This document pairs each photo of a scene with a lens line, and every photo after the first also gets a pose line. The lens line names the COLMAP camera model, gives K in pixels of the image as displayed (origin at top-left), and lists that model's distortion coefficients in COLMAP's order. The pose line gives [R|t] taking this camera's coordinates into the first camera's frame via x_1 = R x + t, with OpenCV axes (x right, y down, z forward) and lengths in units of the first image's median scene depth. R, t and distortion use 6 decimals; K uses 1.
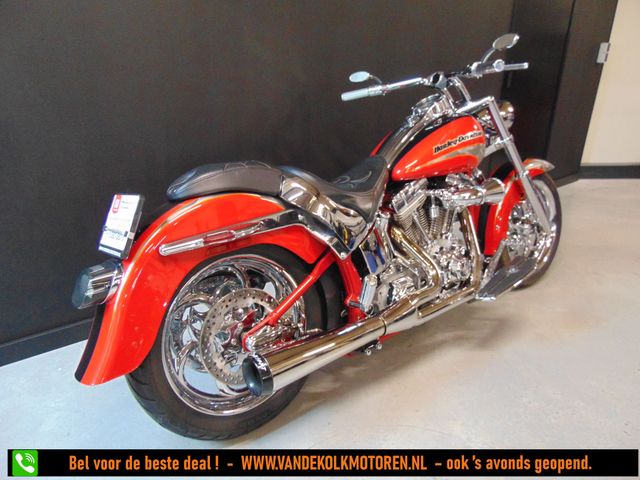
lens RADIAL K [[478.5, 0, 320.0], [0, 478.5, 240.0], [0, 0, 1]] dist [-0.002861, 0.004681]
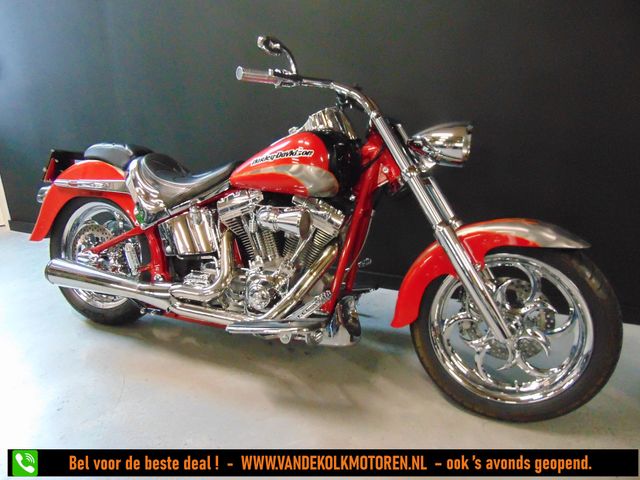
lens RADIAL K [[478.5, 0, 320.0], [0, 478.5, 240.0], [0, 0, 1]] dist [-0.002861, 0.004681]
pose [[0.470345, 0.254573, -0.844966, 1.129289], [-0.302899, 0.945891, 0.116373, -0.185659], [0.828871, 0.201204, 0.522005, 0.614341]]
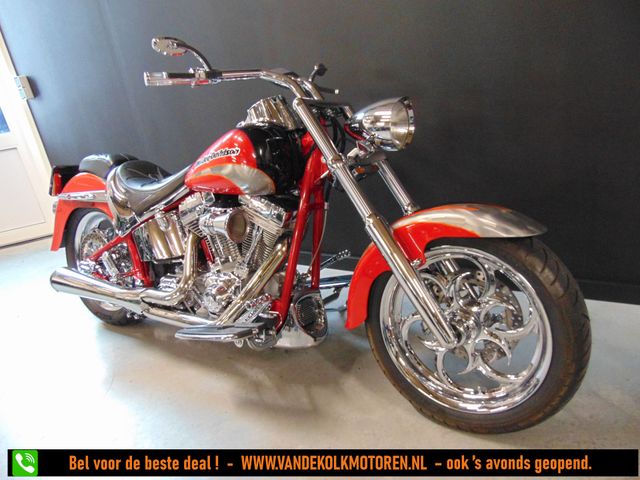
lens RADIAL K [[478.5, 0, 320.0], [0, 478.5, 240.0], [0, 0, 1]] dist [-0.002861, 0.004681]
pose [[0.298562, 0.274891, -0.913945, 1.186837], [-0.198299, 0.954591, 0.222337, -0.294870], [0.933562, 0.114853, 0.339515, 0.892223]]
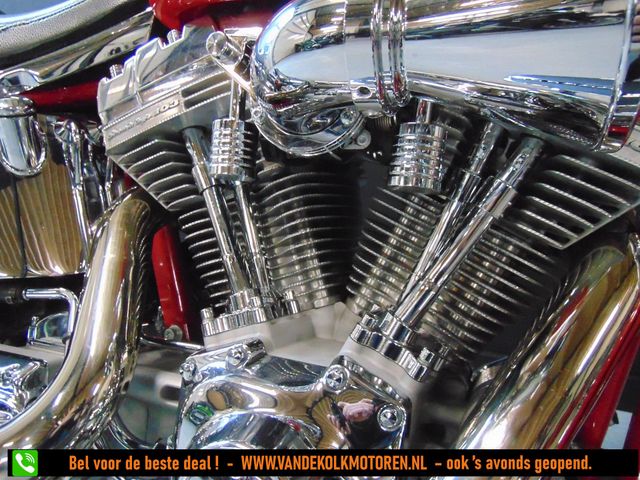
lens RADIAL K [[489.9, 0, 331.8], [0, 489.9, 240.8], [0, 0, 1]] dist [-0.001406, 0.005491]
pose [[0.498079, 0.154802, -0.853202, 0.455051], [-0.341183, 0.939558, -0.028705, -0.029791], [0.797189, 0.305396, 0.520790, 0.937203]]
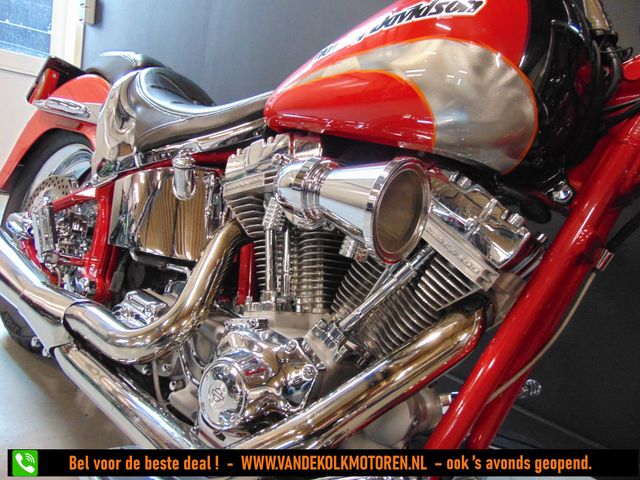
lens RADIAL K [[478.5, 0, 320.0], [0, 478.5, 240.0], [0, 0, 1]] dist [-0.002861, 0.004681]
pose [[0.186353, 0.193893, -0.963161, 0.624896], [-0.526358, 0.847478, 0.068765, -0.086264], [0.829590, 0.494153, 0.259987, 0.941164]]
